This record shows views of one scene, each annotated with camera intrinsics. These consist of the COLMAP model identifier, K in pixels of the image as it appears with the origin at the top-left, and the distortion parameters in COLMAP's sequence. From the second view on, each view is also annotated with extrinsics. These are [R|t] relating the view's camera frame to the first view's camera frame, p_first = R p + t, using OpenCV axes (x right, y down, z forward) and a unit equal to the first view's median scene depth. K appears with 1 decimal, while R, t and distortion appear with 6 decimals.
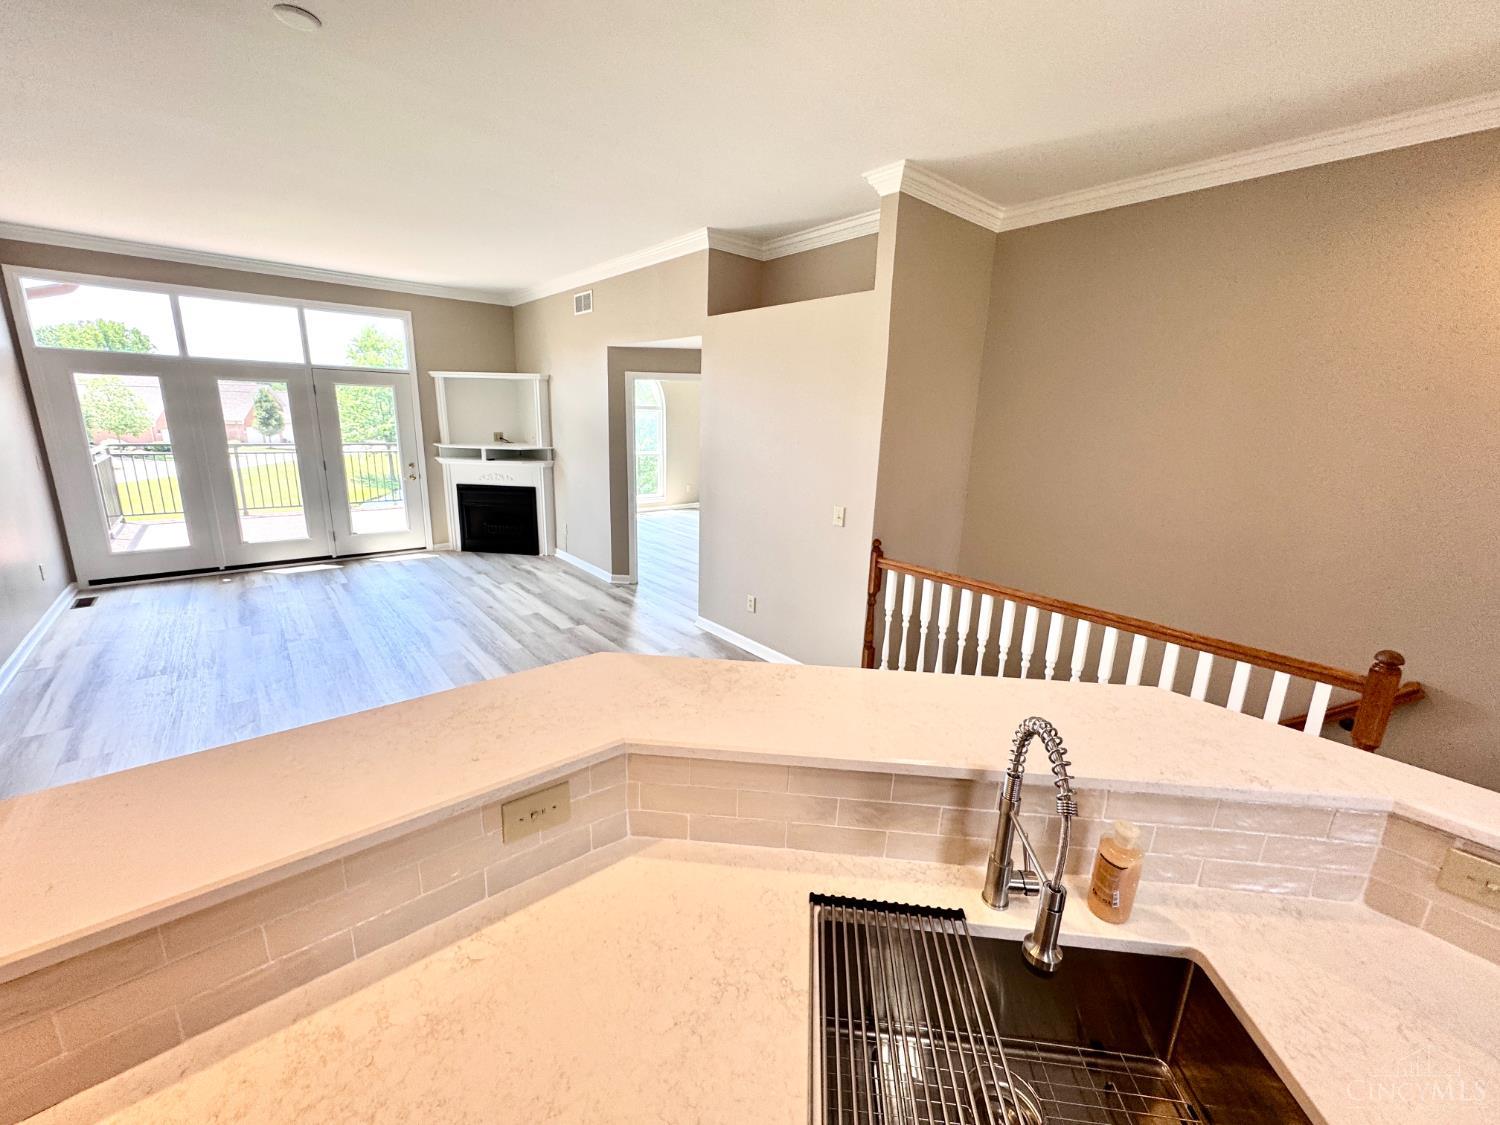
lens RADIAL K [[602.2, 0, 750.6], [0, 602.2, 555.7], [0, 0, 1]] dist [-0.002593, -0.000215]
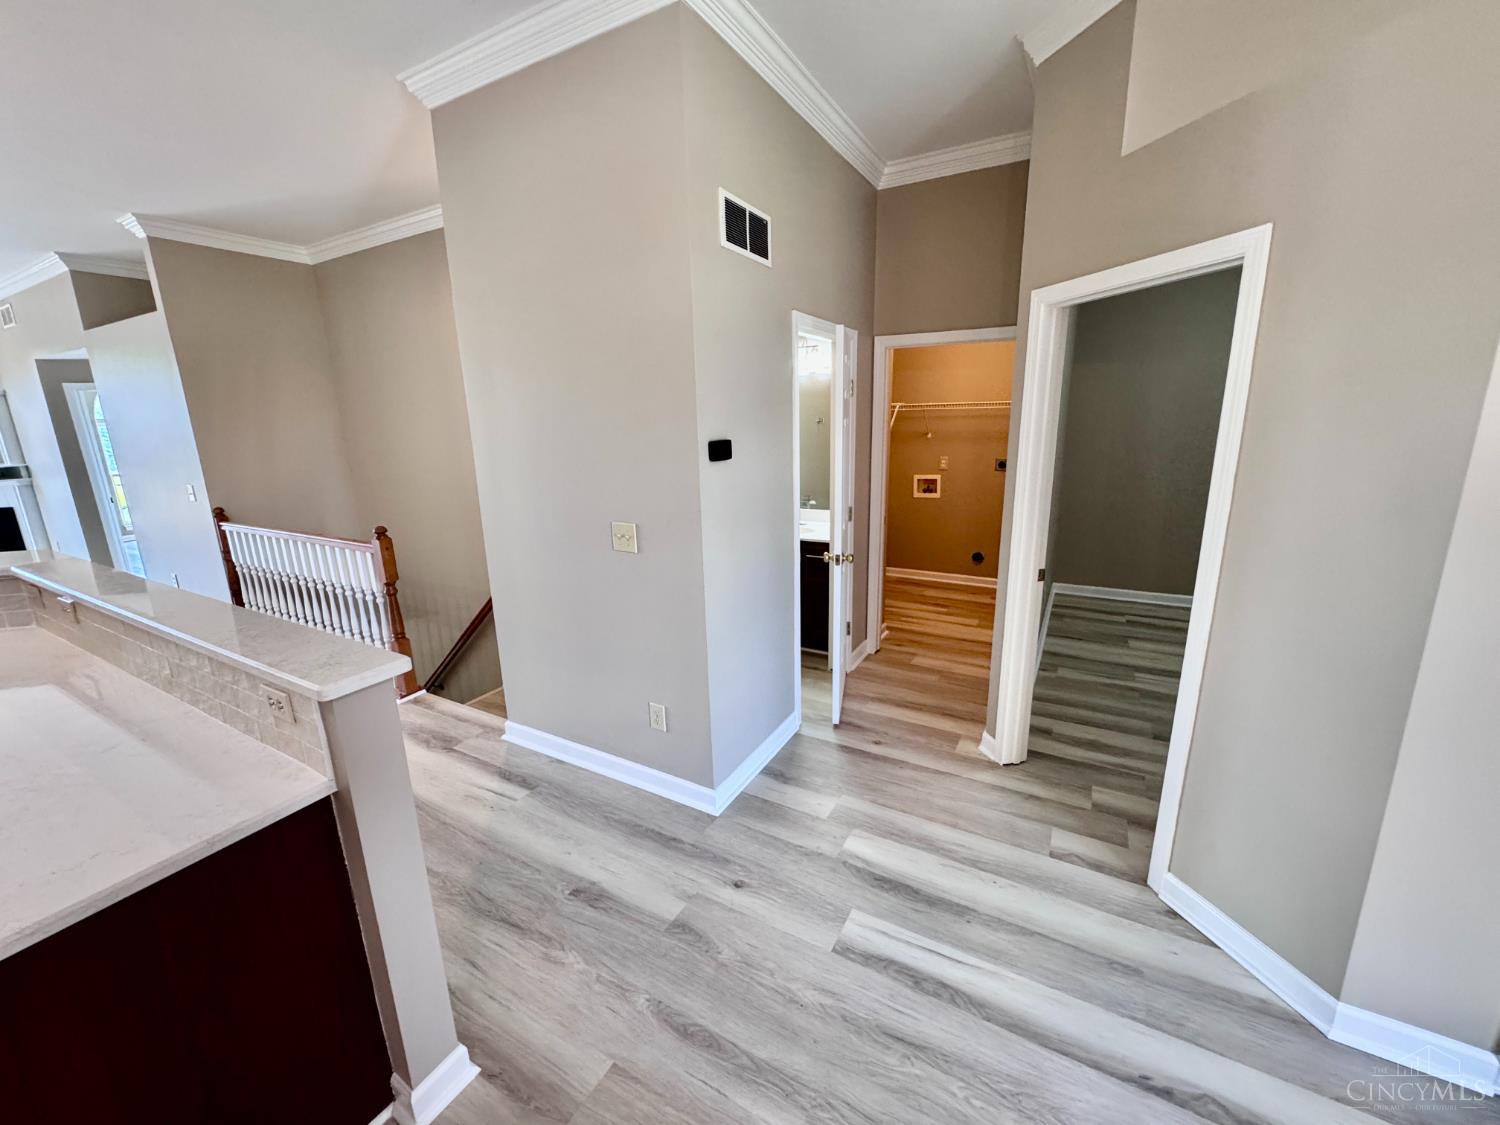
lens RADIAL K [[602.2, 0, 750.6], [0, 602.2, 555.7], [0, 0, 1]] dist [-0.002593, -0.000215]
pose [[0.939375, -0.132104, 0.316422, 0.685720], [0.132572, 0.990969, 0.020149, 0.157728], [-0.316226, 0.023022, 0.948404, -0.438086]]
